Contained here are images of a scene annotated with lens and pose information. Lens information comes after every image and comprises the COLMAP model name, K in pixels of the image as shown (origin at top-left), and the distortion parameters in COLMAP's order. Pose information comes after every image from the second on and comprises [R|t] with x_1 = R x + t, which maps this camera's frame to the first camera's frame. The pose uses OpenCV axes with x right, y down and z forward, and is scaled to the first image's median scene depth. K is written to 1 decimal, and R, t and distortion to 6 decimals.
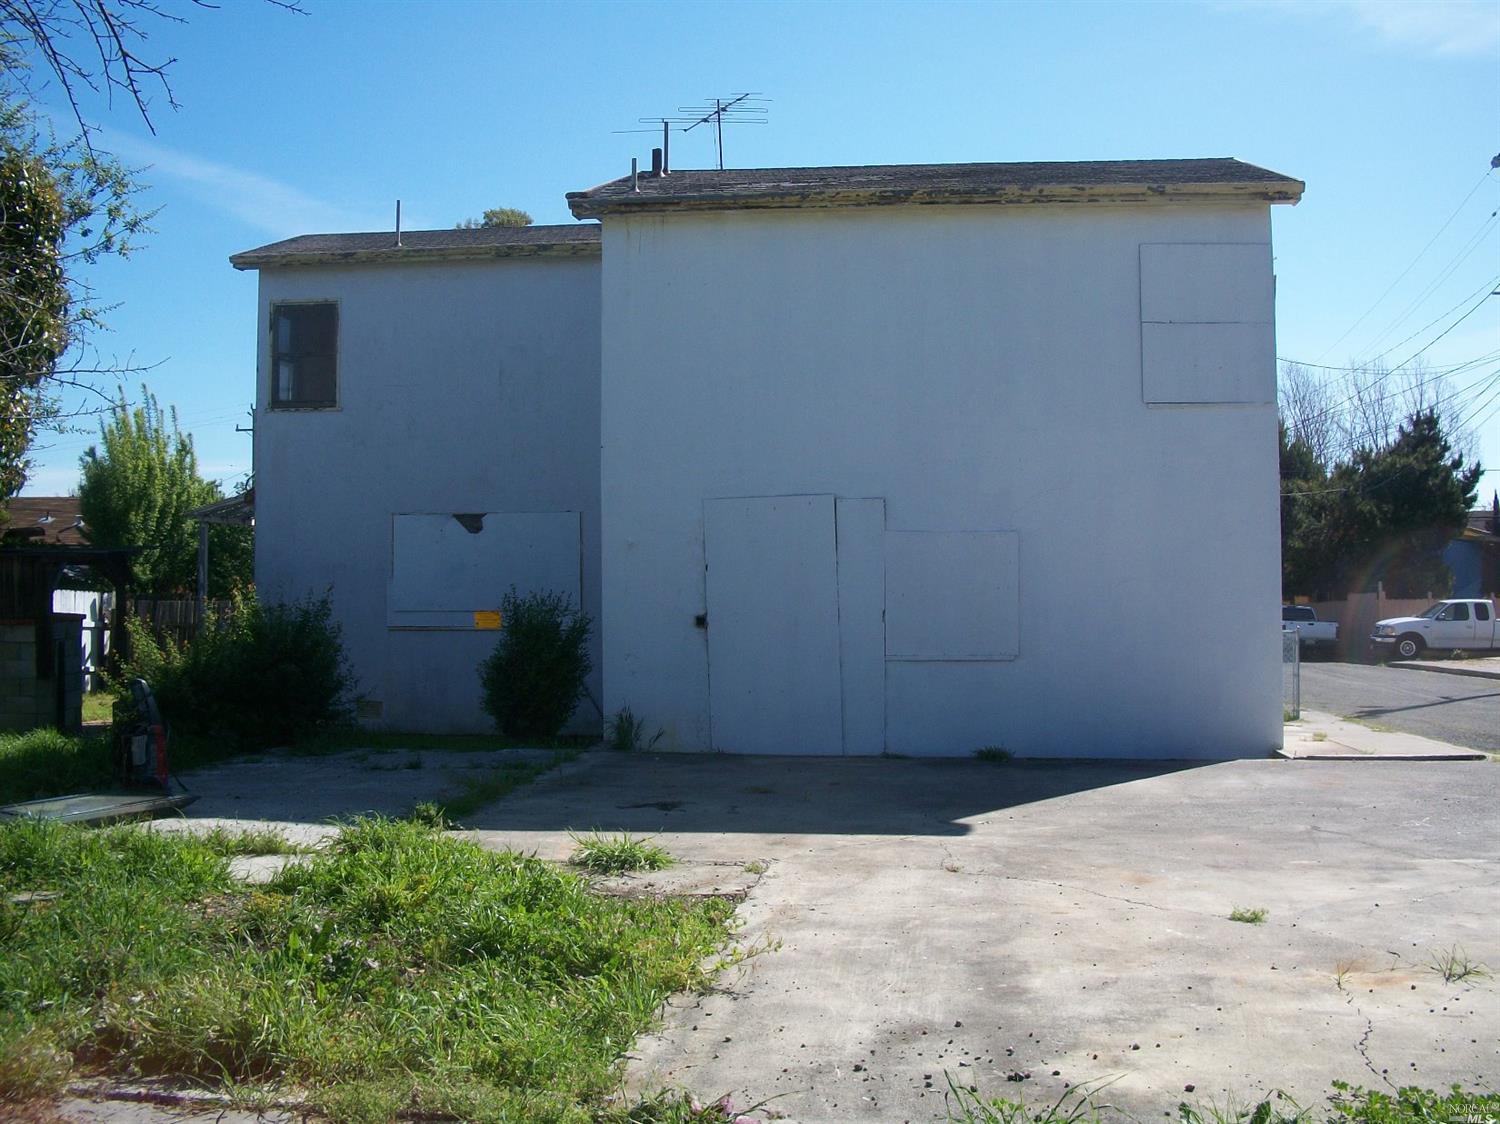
lens RADIAL K [[1546.7, 0, 755.6], [0, 1546.7, 507.4], [0, 0, 1]] dist [-0.240309, 0.245714]
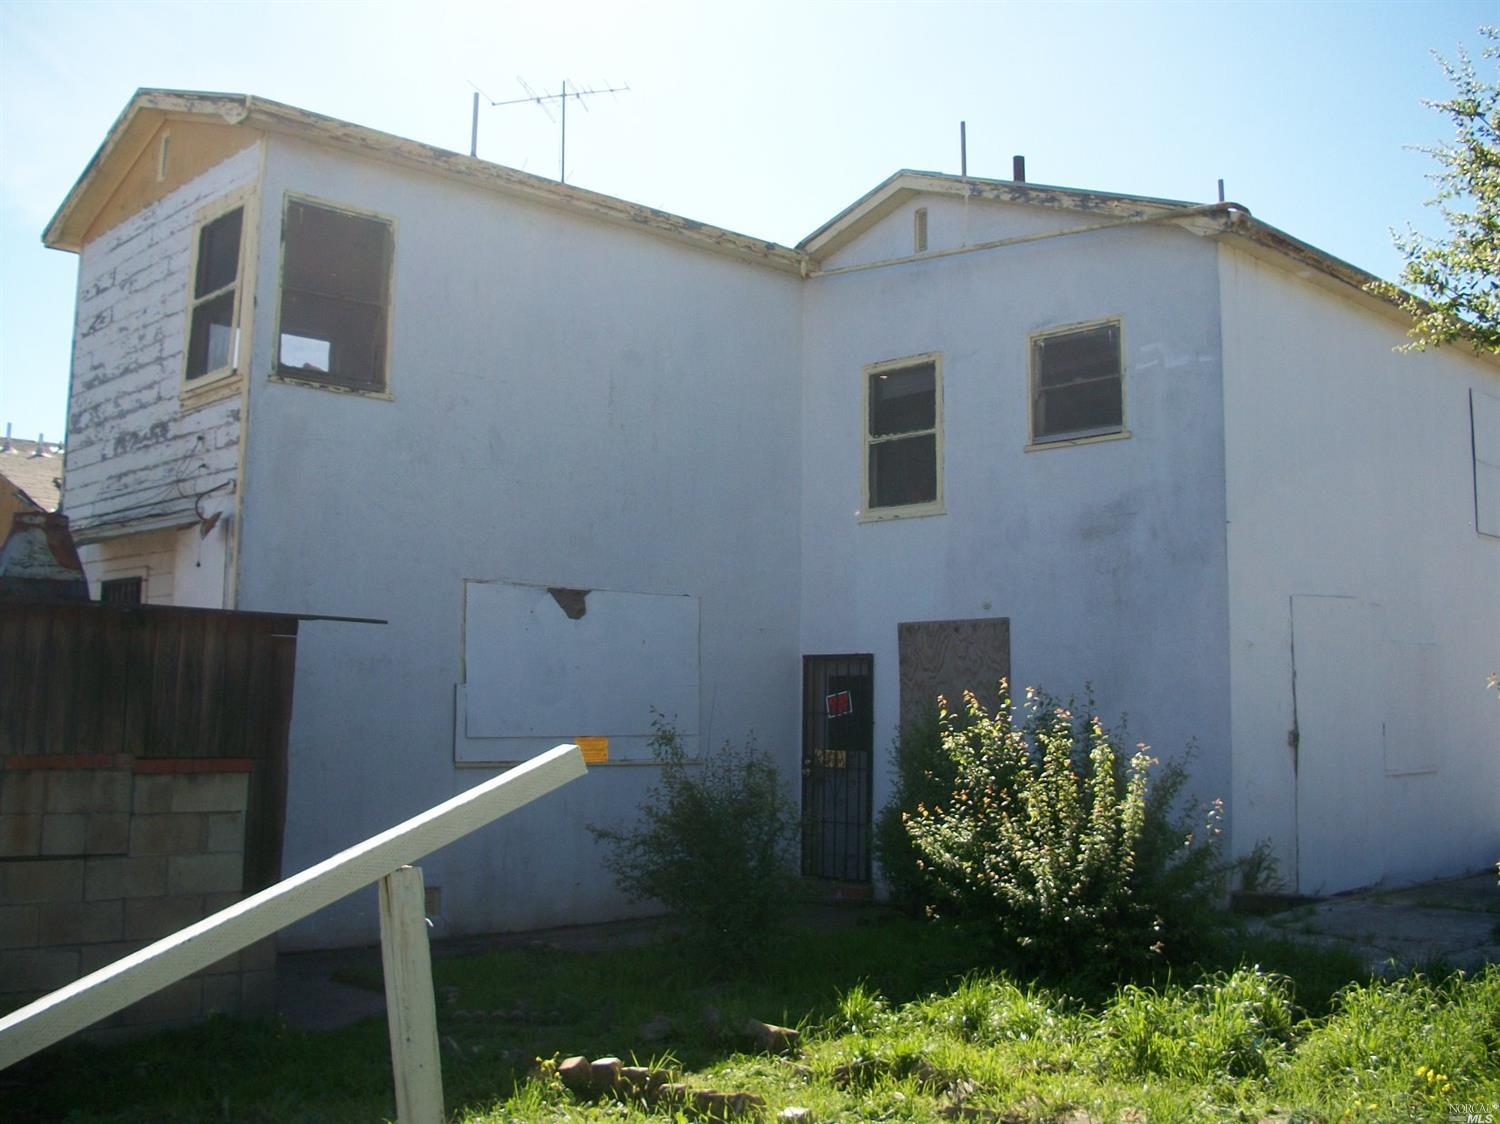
lens RADIAL K [[1546.7, 0, 755.6], [0, 1546.7, 507.4], [0, 0, 1]] dist [-0.240309, 0.245714]
pose [[0.635966, 0.109223, 0.763949, -0.647328], [-0.043820, 0.993447, -0.105556, 0.035915], [-0.770472, 0.033654, 0.636585, 0.515528]]
